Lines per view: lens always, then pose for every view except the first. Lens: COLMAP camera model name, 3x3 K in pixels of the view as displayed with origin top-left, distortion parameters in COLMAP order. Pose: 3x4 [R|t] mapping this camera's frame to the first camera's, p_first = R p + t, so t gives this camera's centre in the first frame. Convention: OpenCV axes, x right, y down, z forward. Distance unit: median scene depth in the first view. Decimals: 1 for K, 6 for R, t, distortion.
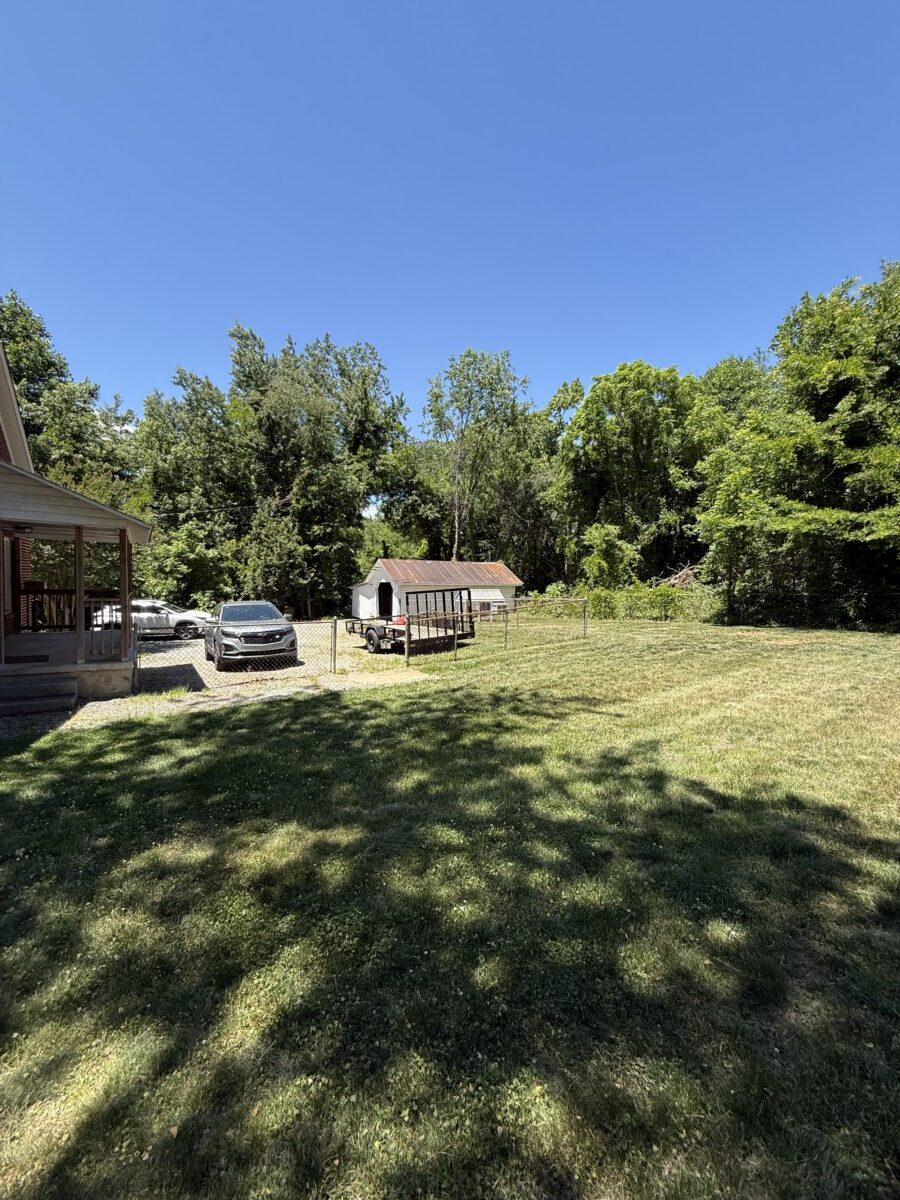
lens RADIAL K [[479.6, 0, 450.0], [0, 479.6, 600.0], [0, 0, 1]] dist [0.000087, 0.000280]
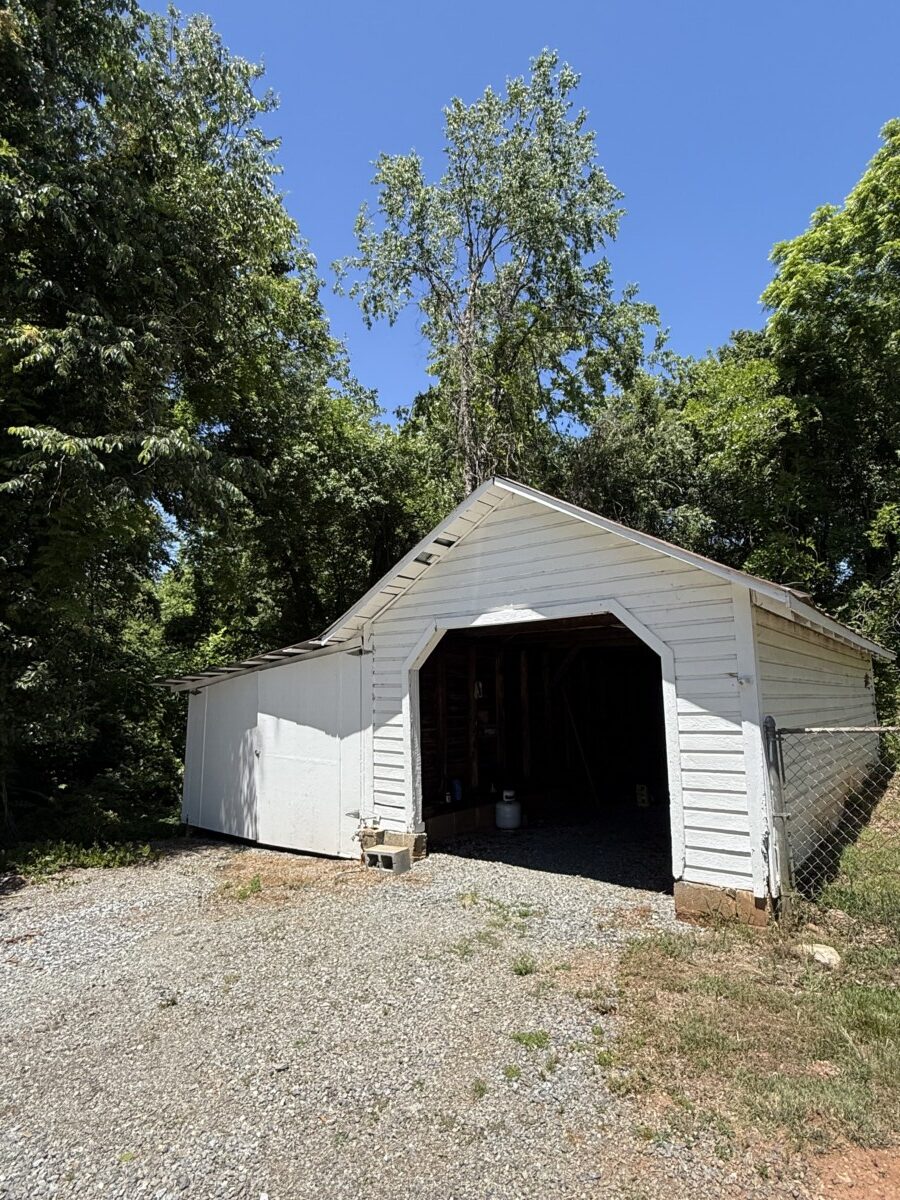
lens RADIAL K [[657.0, 0, 450.0], [0, 657.0, 600.0], [0, 0, 1]] dist [-0.000317, 0.000162]
pose [[0.913132, 0.057450, 0.403595, -0.223615], [0.028913, 0.978400, -0.204687, -0.000238], [-0.406637, 0.198575, 0.891748, 0.720596]]
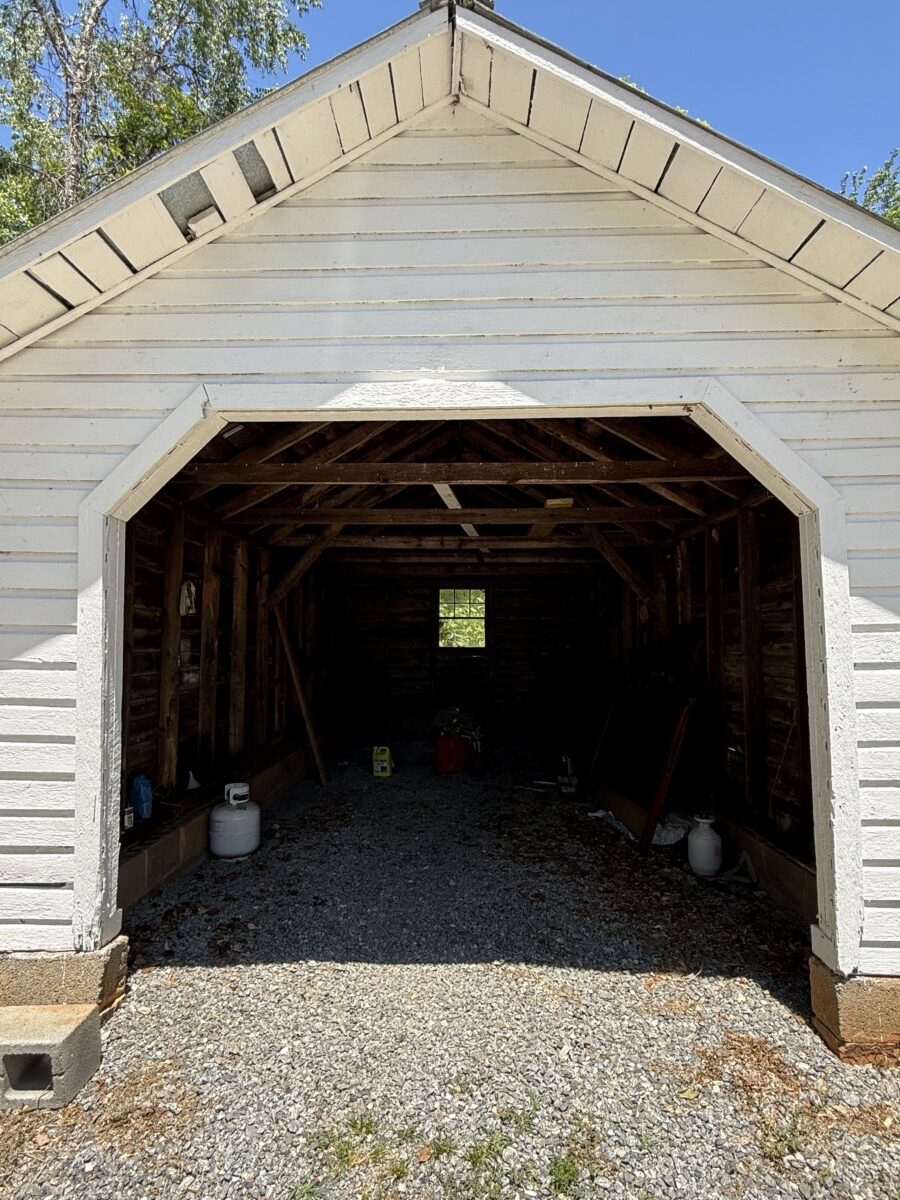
lens RADIAL K [[657.0, 0, 450.0], [0, 657.0, 600.0], [0, 0, 1]] dist [-0.000317, 0.000162]
pose [[0.487695, 0.061001, 0.870880, -0.193782], [0.049855, 0.993982, -0.097543, -0.002534], [-0.871589, 0.090989, 0.481719, 0.858354]]
